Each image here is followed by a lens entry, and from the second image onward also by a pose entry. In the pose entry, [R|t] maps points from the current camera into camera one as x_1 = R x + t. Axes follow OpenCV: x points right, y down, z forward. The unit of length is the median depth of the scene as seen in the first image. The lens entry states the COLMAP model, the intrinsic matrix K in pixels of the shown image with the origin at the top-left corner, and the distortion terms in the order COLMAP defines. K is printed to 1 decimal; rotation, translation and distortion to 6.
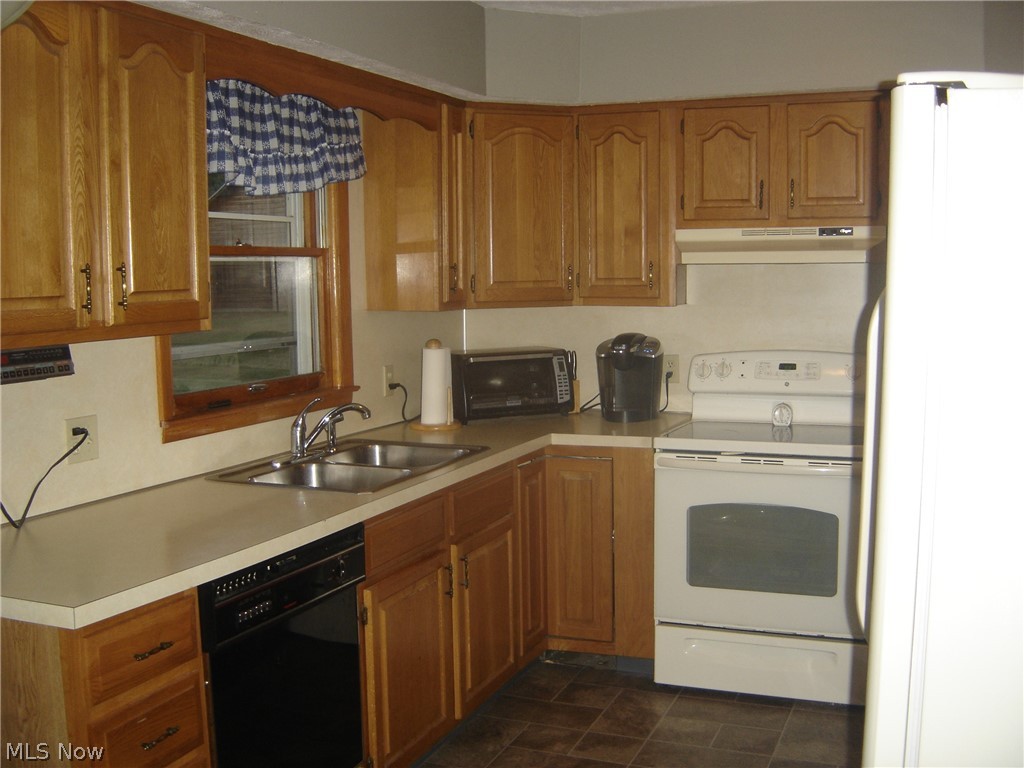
lens RADIAL K [[1136.4, 0, 513.1], [0, 1136.4, 371.8], [0, 0, 1]] dist [-0.149045, 0.021376]
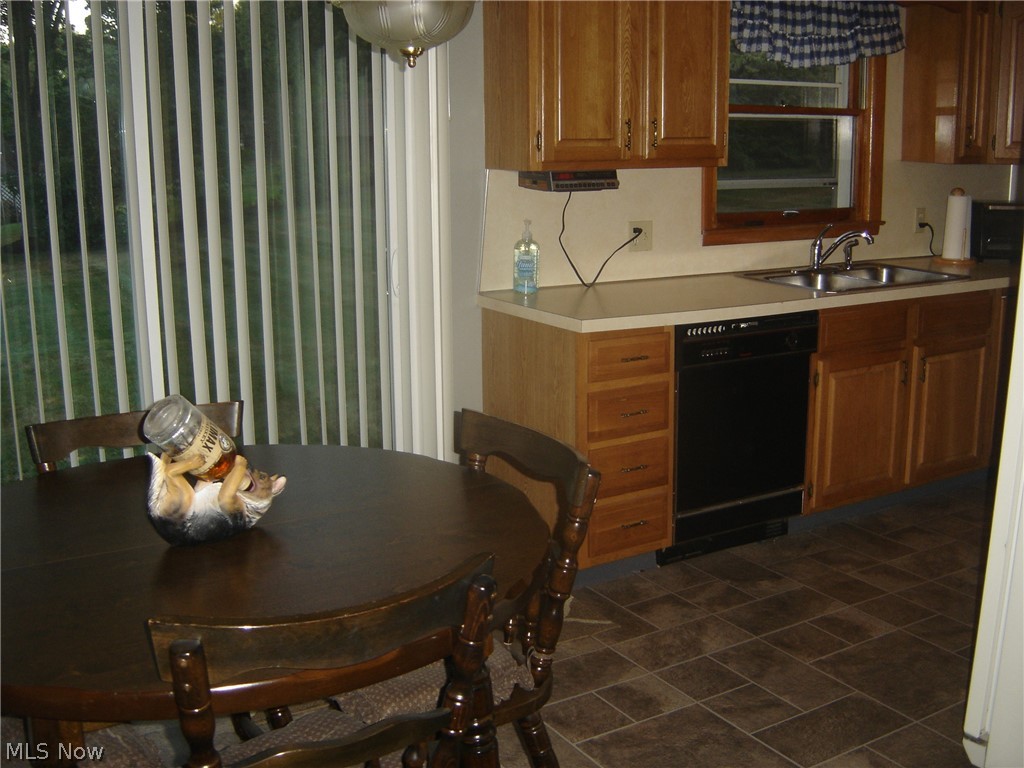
lens RADIAL K [[1136.4, 0, 513.1], [0, 1136.4, 371.8], [0, 0, 1]] dist [-0.149045, 0.021376]
pose [[0.804872, 0.132892, -0.578378, 0.331541], [-0.056564, 0.987347, 0.148144, 0.021891], [0.590747, -0.086522, 0.802204, -0.297992]]
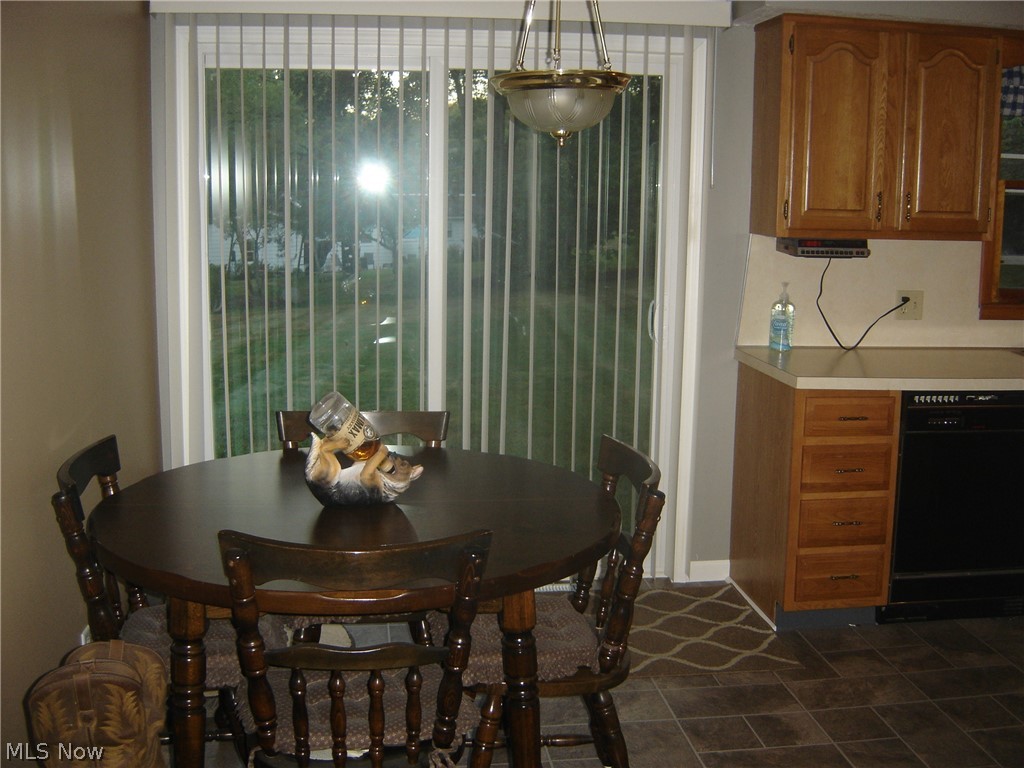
lens RADIAL K [[1136.4, 0, 513.1], [0, 1136.4, 371.8], [0, 0, 1]] dist [-0.149045, 0.021376]
pose [[0.499018, 0.162749, -0.851172, 0.581874], [-0.096981, 0.986525, 0.131772, 0.001527], [0.861148, 0.016791, 0.508077, -0.225028]]
